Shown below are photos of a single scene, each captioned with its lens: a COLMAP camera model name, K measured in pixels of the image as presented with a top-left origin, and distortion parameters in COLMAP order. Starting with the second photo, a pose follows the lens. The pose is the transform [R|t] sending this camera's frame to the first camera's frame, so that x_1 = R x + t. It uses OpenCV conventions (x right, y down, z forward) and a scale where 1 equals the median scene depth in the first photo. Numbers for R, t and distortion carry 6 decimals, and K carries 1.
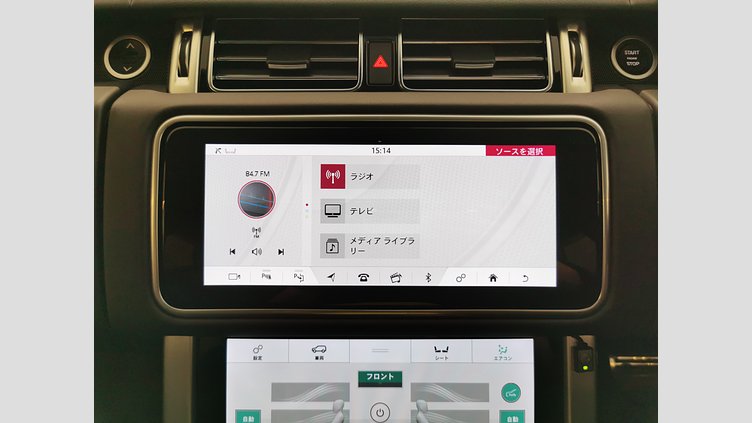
lens RADIAL K [[428.7, 0, 378.3], [0, 428.7, 206.1], [0, 0, 1]] dist [-0.015751, -0.004265]
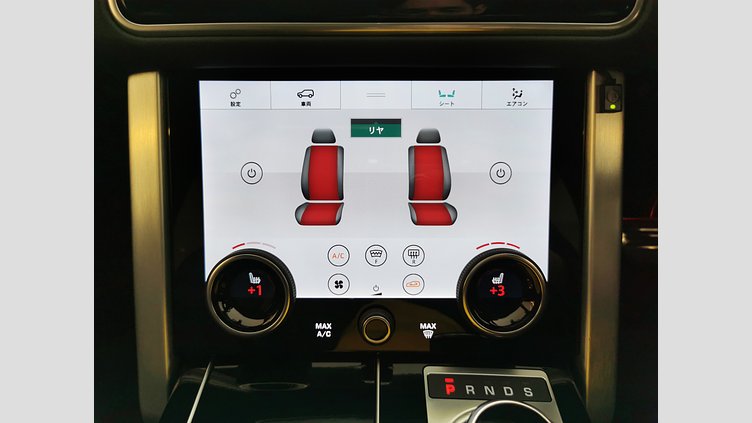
lens RADIAL K [[428.7, 0, 379.4], [0, 428.7, 211.5], [0, 0, 1]] dist [-0.015751, -0.004265]
pose [[0.999996, -0.000136, -0.002784, 0.013879], [0.000402, 0.995402, 0.095788, 0.490294], [0.002758, -0.095788, 0.995398, 0.112320]]
